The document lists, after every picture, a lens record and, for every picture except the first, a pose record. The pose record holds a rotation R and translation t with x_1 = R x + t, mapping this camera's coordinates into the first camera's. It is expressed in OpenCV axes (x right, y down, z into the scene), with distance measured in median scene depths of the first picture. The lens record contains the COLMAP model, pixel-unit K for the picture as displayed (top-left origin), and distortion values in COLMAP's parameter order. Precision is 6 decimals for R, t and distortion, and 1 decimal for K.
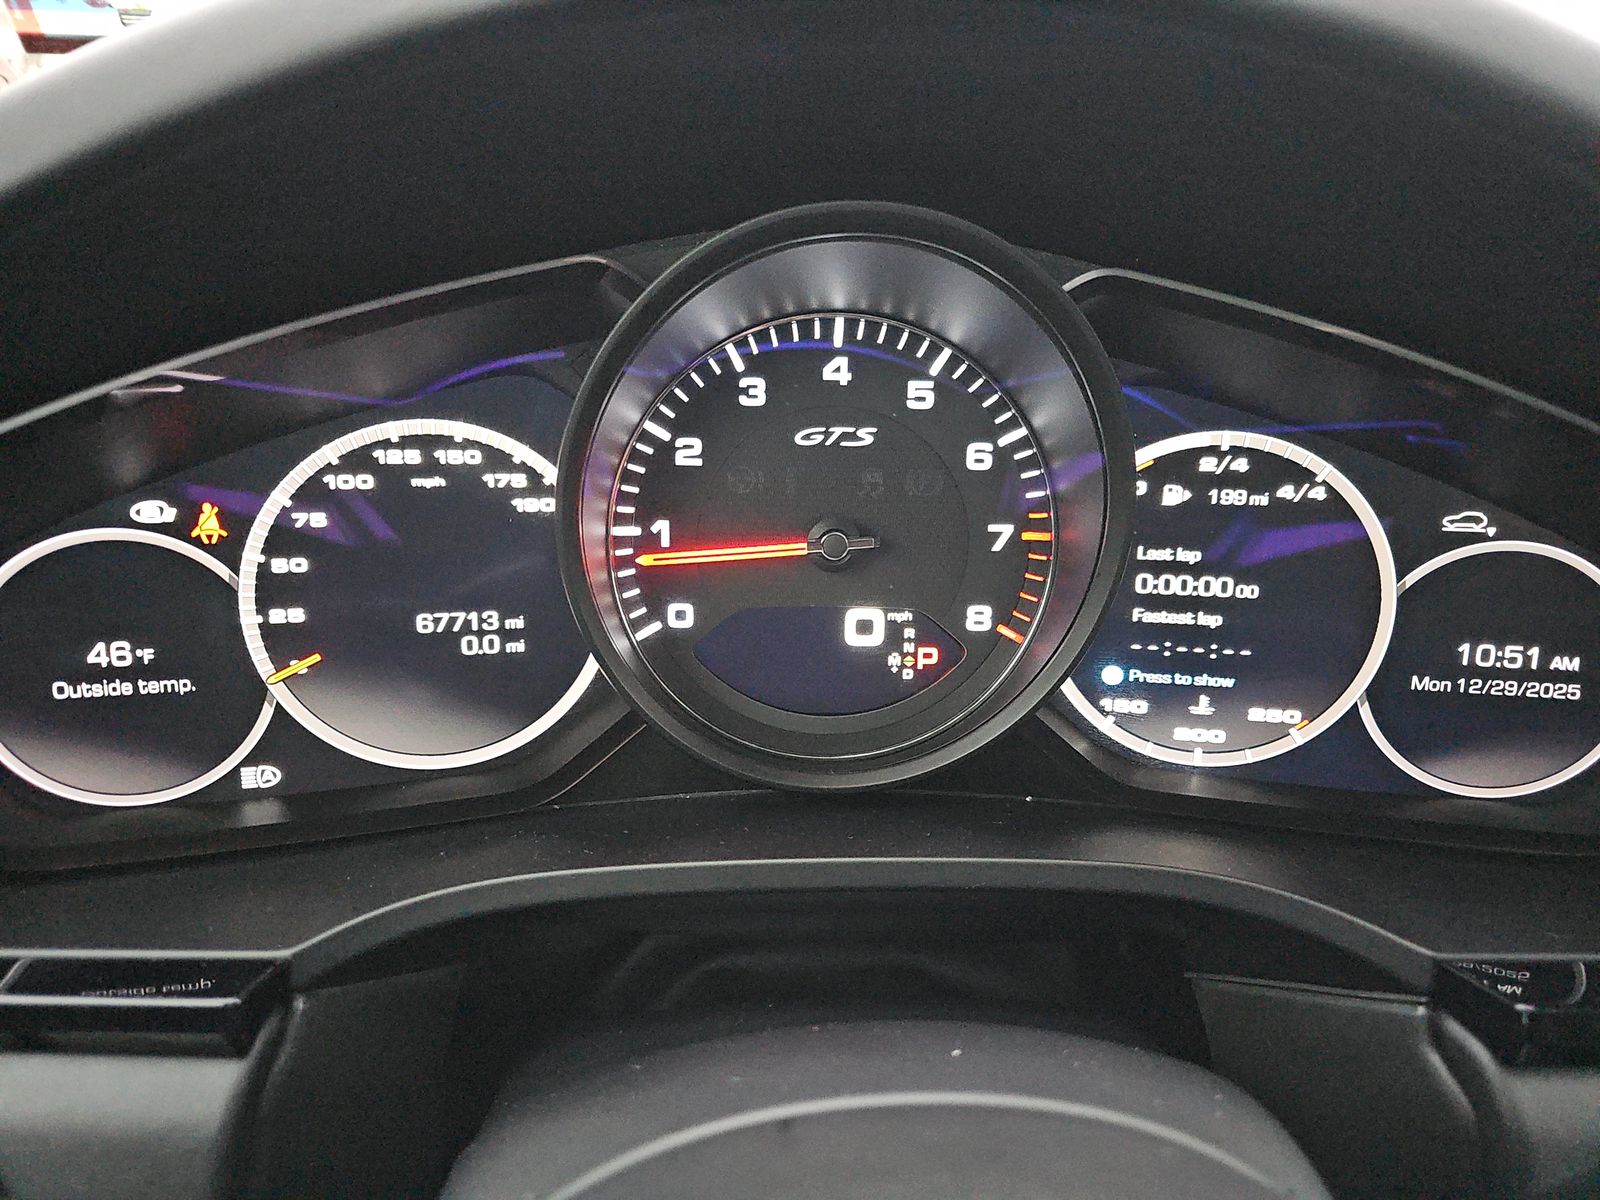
lens RADIAL K [[1068.0, 0, 816.2], [0, 1068.0, 607.0], [0, 0, 1]] dist [0.020554, -0.027364]
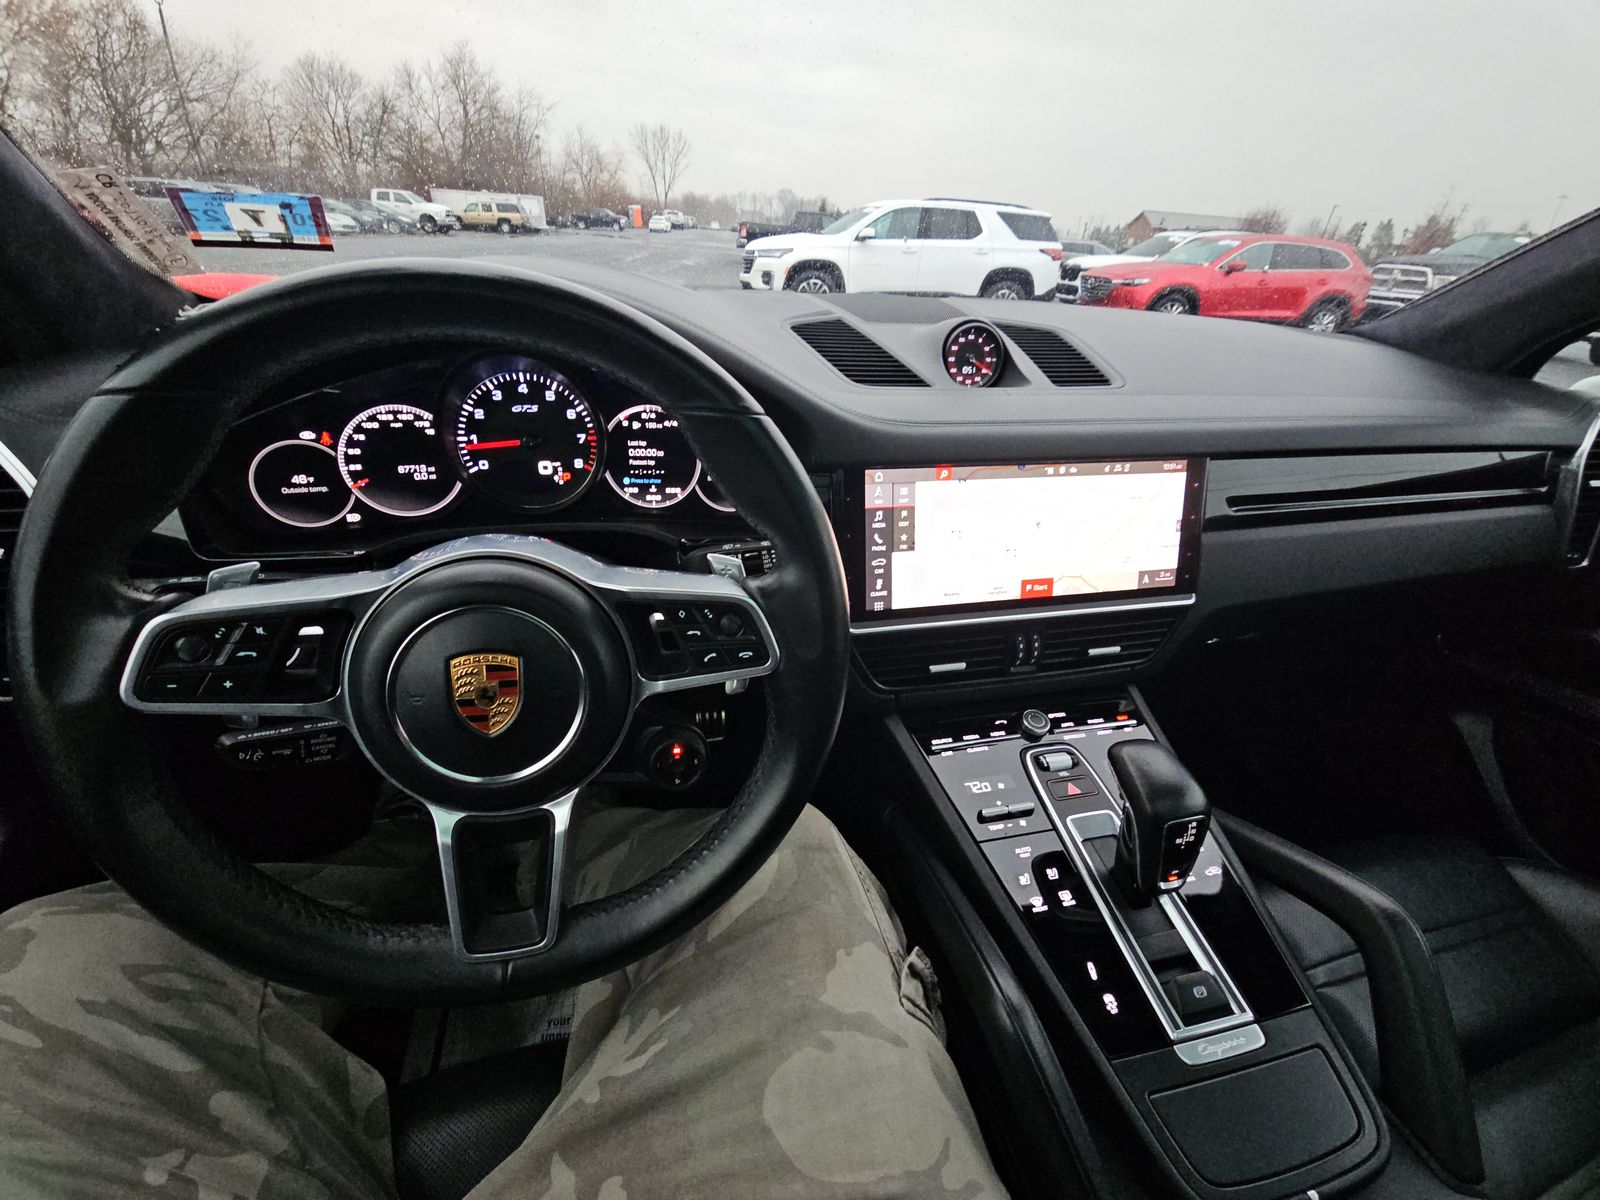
lens RADIAL K [[643.7, 0, 804.0], [0, 643.7, 608.5], [0, 0, 1]] dist [0.002038, -0.004575]
pose [[0.983601, -0.066062, 0.167824, 0.496870], [0.040475, 0.987621, 0.151546, 0.189907], [-0.175758, -0.142268, 0.974099, -1.217293]]
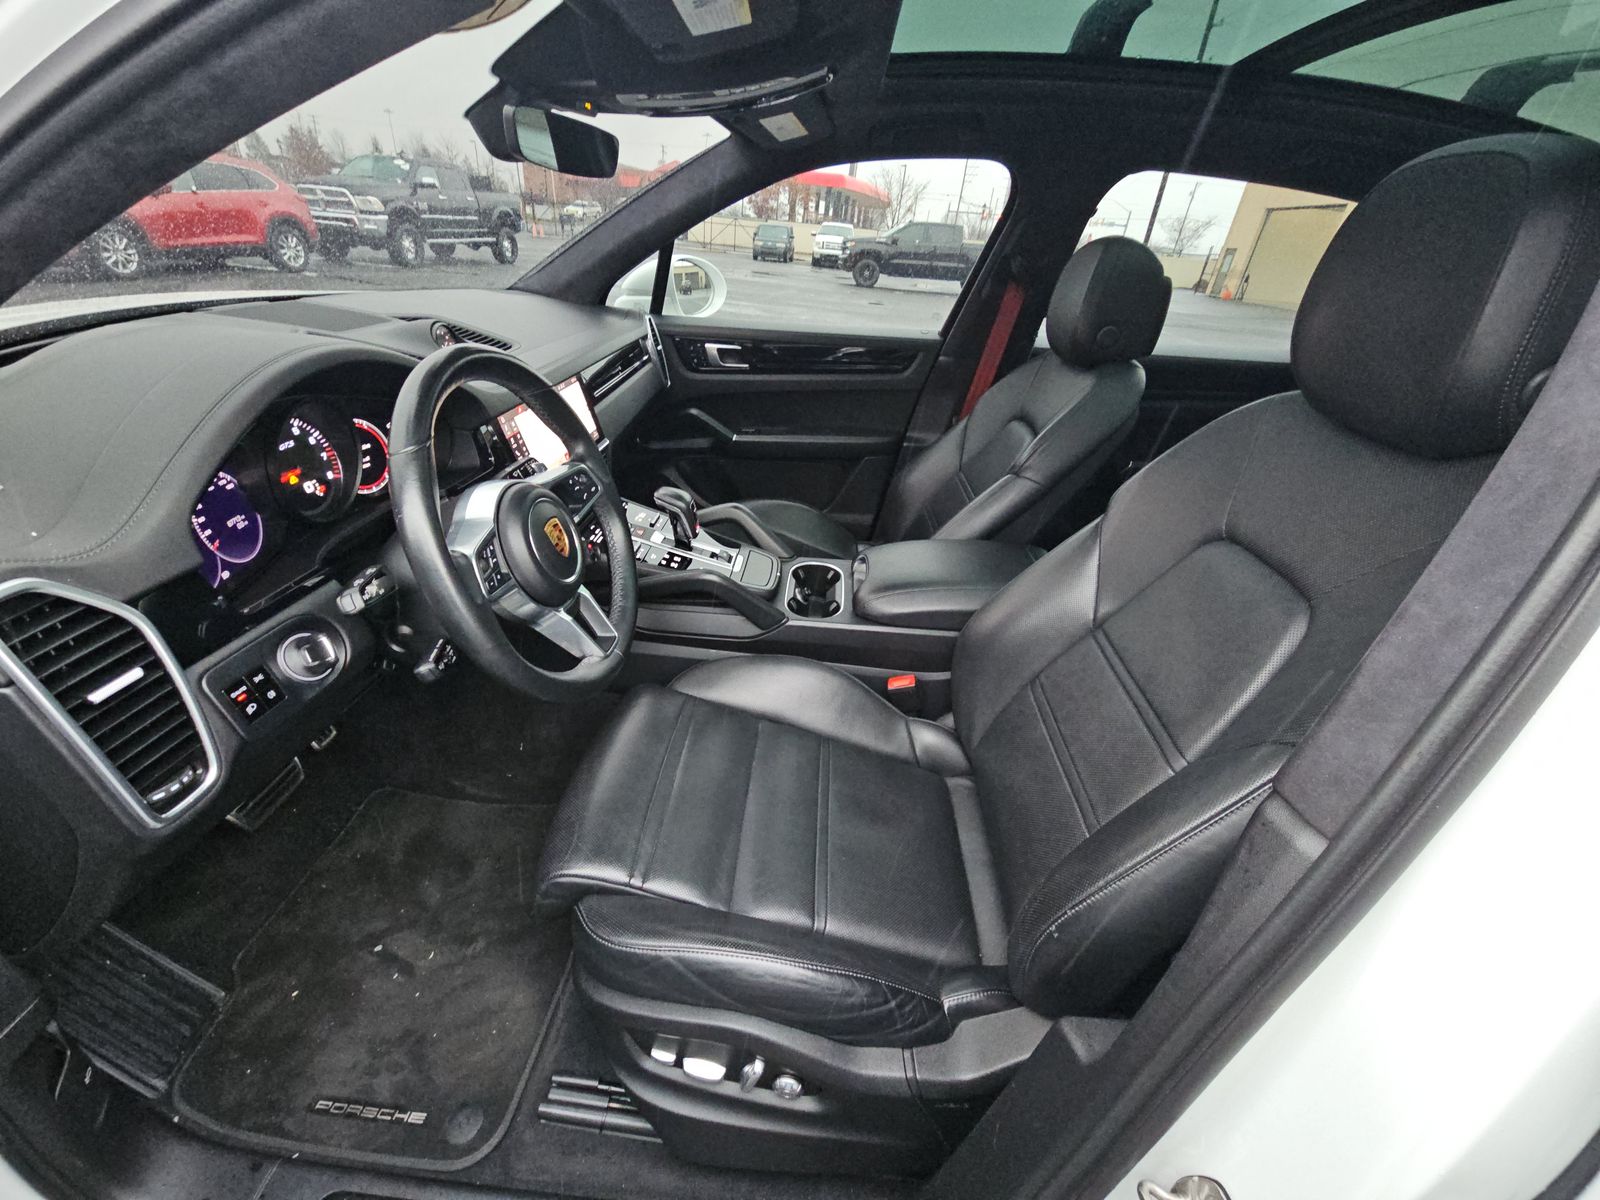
lens RADIAL K [[643.7, 0, 789.0], [0, 643.7, 607.4], [0, 0, 1]] dist [0.002038, -0.004575]
pose [[0.143978, -0.516324, 0.844204, -2.236829], [0.309953, 0.833696, 0.457035, -0.171871], [-0.939787, 0.195860, 0.280070, -1.536002]]
